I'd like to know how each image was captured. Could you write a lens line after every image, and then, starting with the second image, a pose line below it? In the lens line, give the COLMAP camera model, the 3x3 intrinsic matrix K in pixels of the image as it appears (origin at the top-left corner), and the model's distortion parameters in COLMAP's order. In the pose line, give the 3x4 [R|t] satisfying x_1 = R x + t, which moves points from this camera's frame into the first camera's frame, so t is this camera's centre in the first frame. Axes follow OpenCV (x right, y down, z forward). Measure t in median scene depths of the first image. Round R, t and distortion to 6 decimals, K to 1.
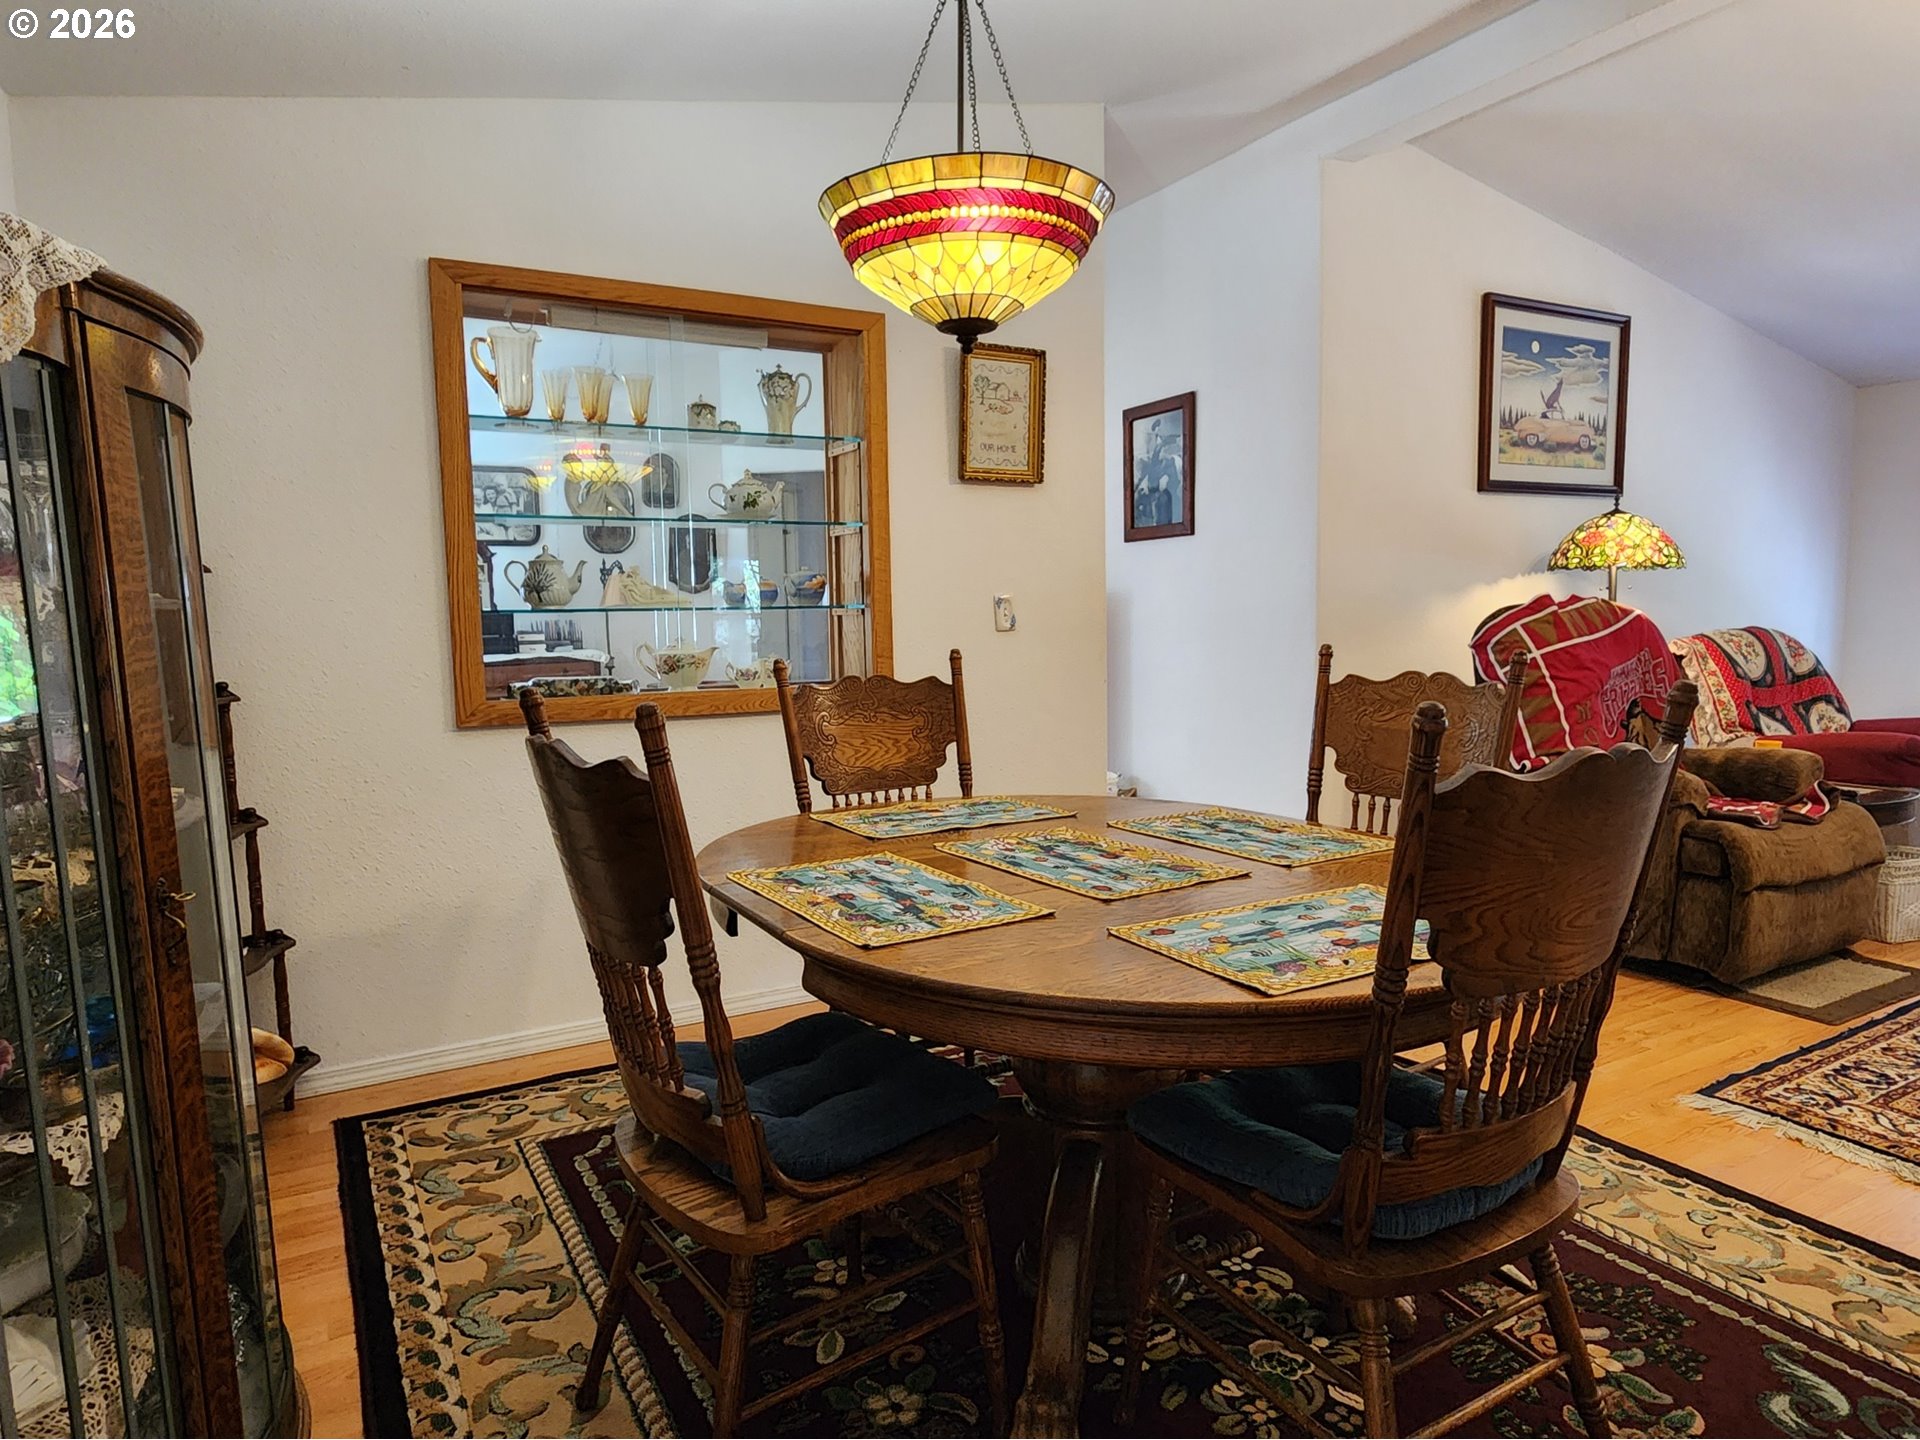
lens RADIAL K [[1163.5, 0, 943.7], [0, 1163.5, 725.4], [0, 0, 1]] dist [-0.001430, -0.002168]
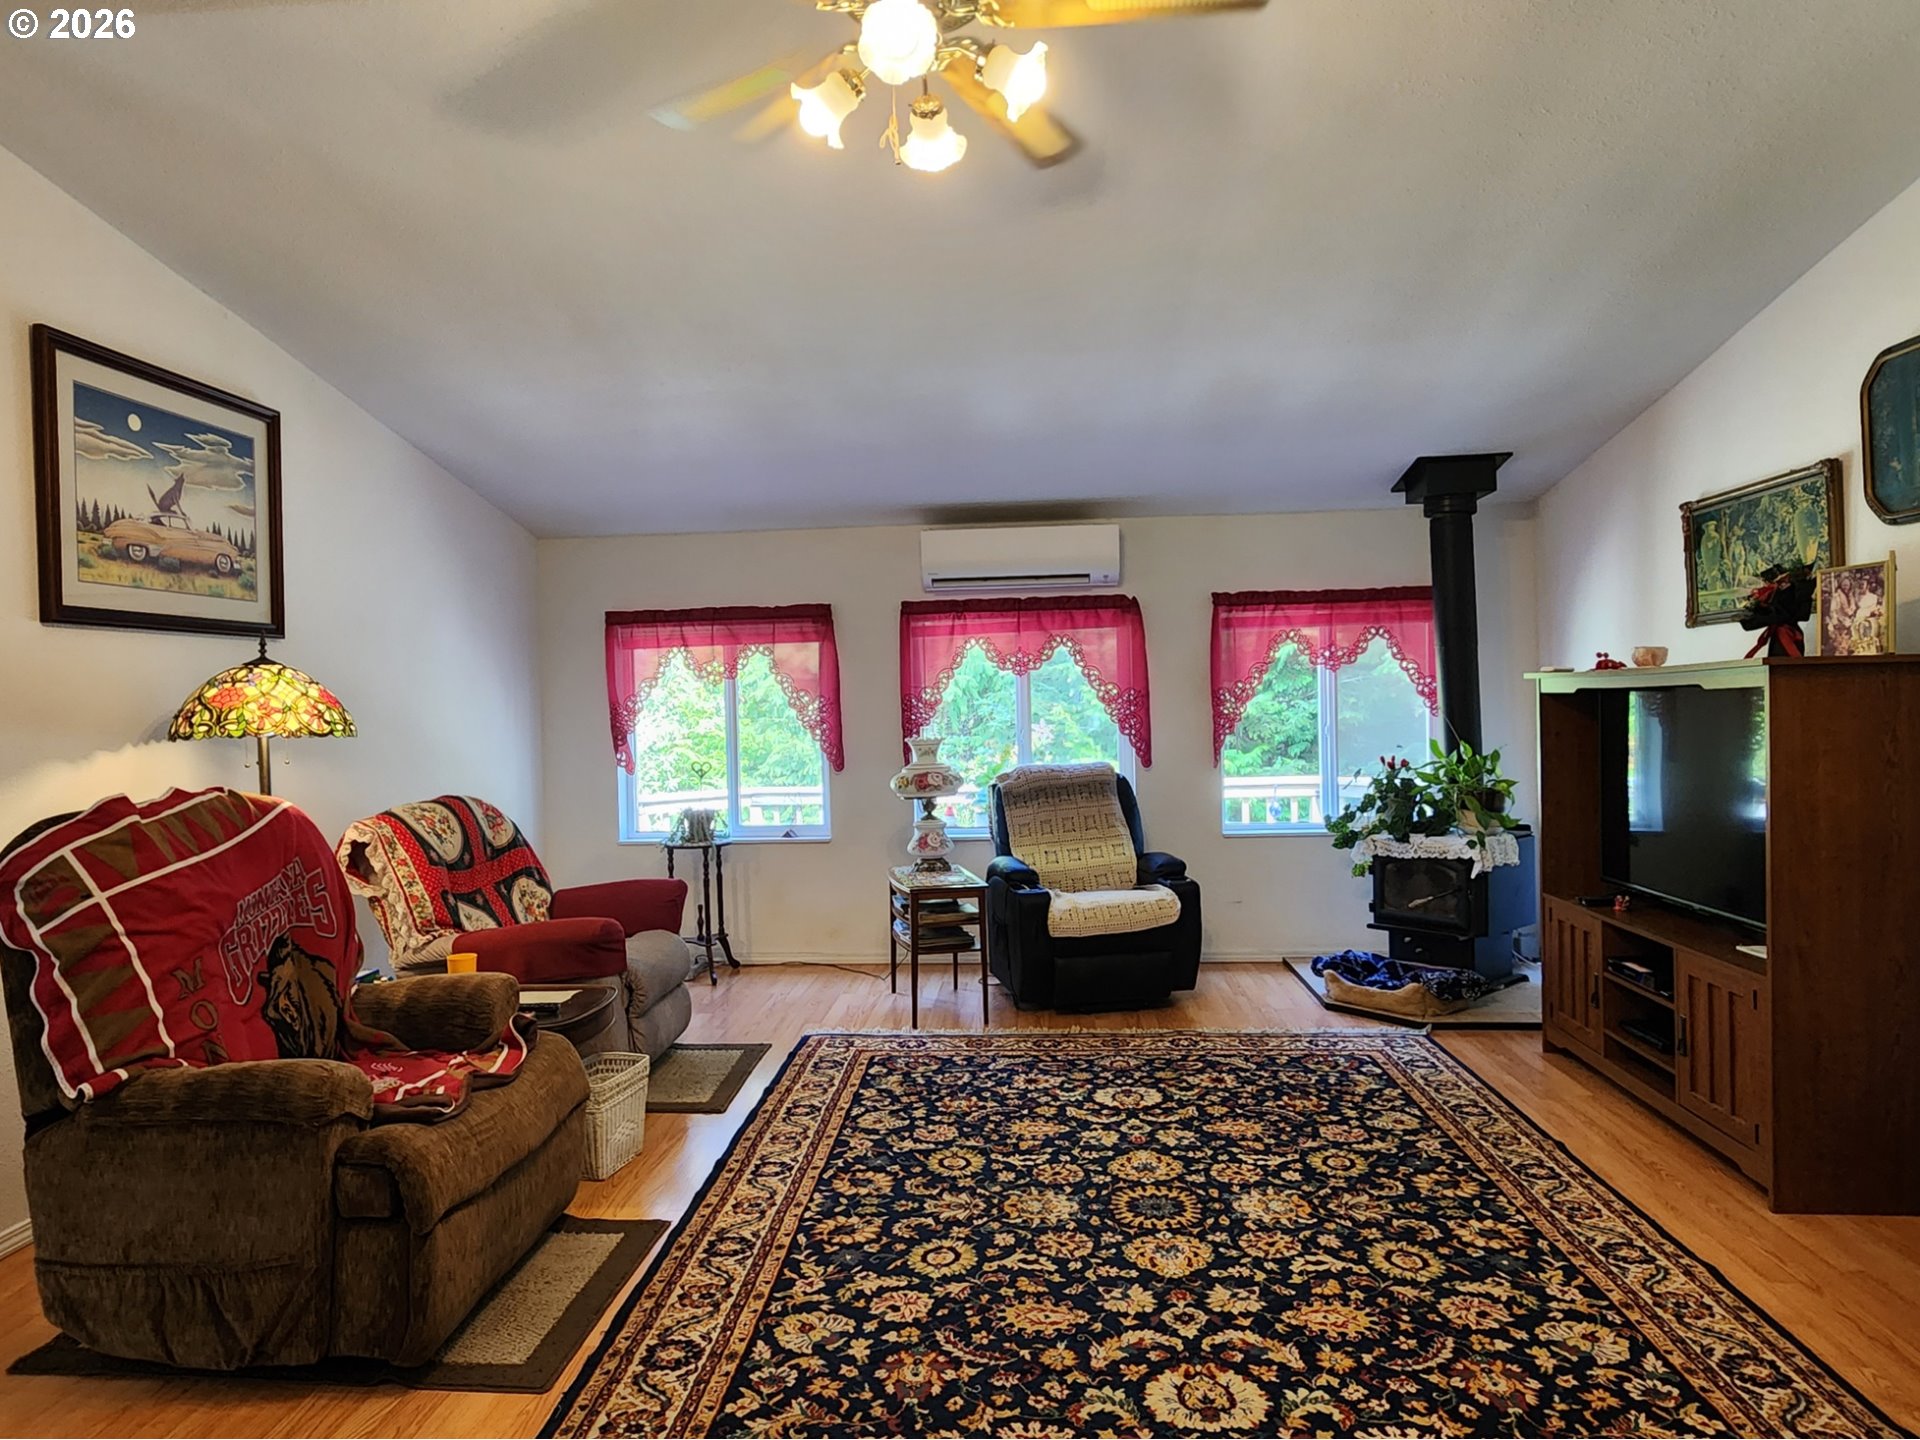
lens RADIAL K [[1163.5, 0, 943.7], [0, 1163.5, 725.4], [0, 0, 1]] dist [-0.001430, -0.002168]
pose [[0.558907, -0.008672, 0.829185, 0.202853], [0.091300, 0.994509, -0.051139, -0.064207], [-0.824189, 0.104287, 0.556630, 0.229696]]
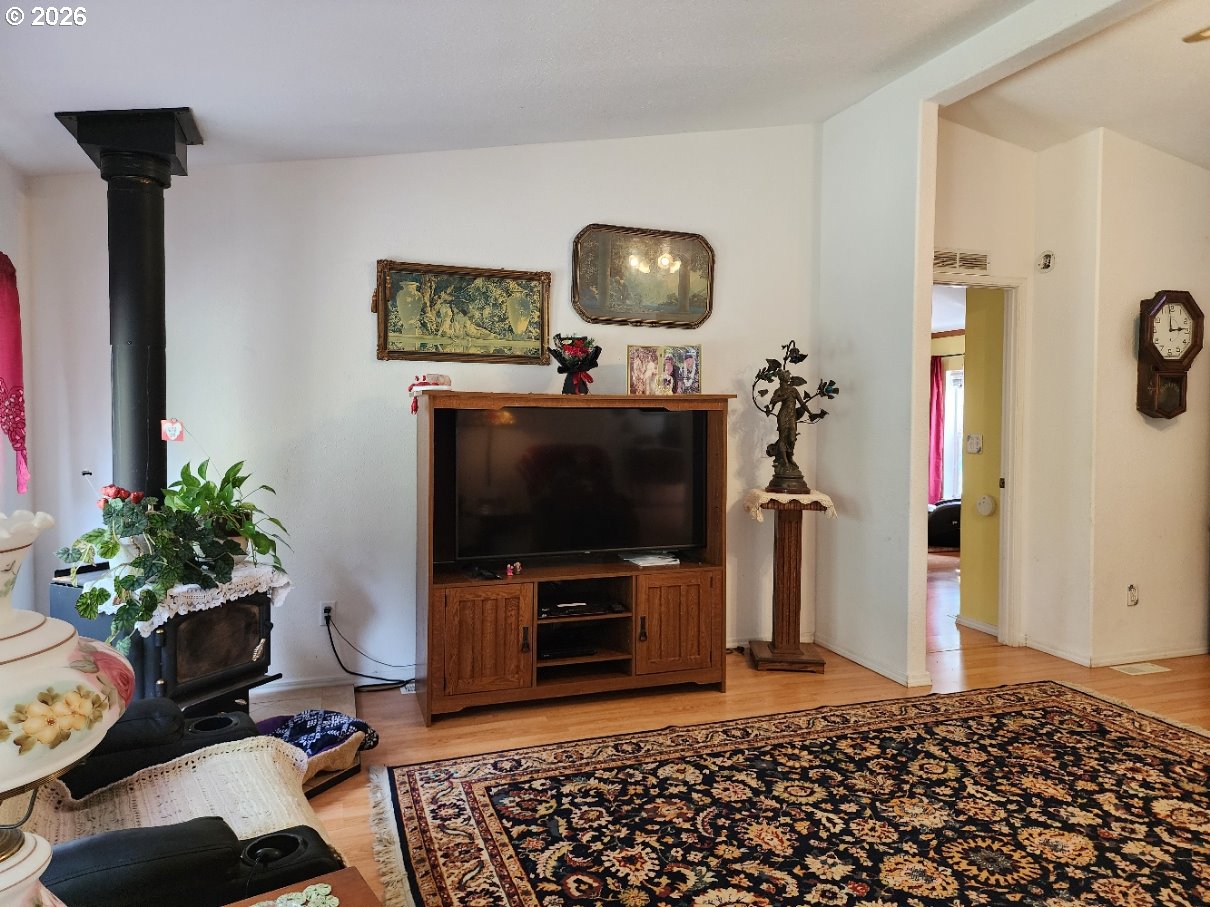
lens RADIAL K [[805.2, 0, 605.0], [0, 805.2, 453.5], [0, 0, 1]] dist [0.064675, -0.051685]
pose [[-0.983749, 0.005852, 0.179452, 0.683339], [0.030748, 0.990195, 0.136269, -0.118035], [-0.176895, 0.139572, -0.974283, 0.743660]]
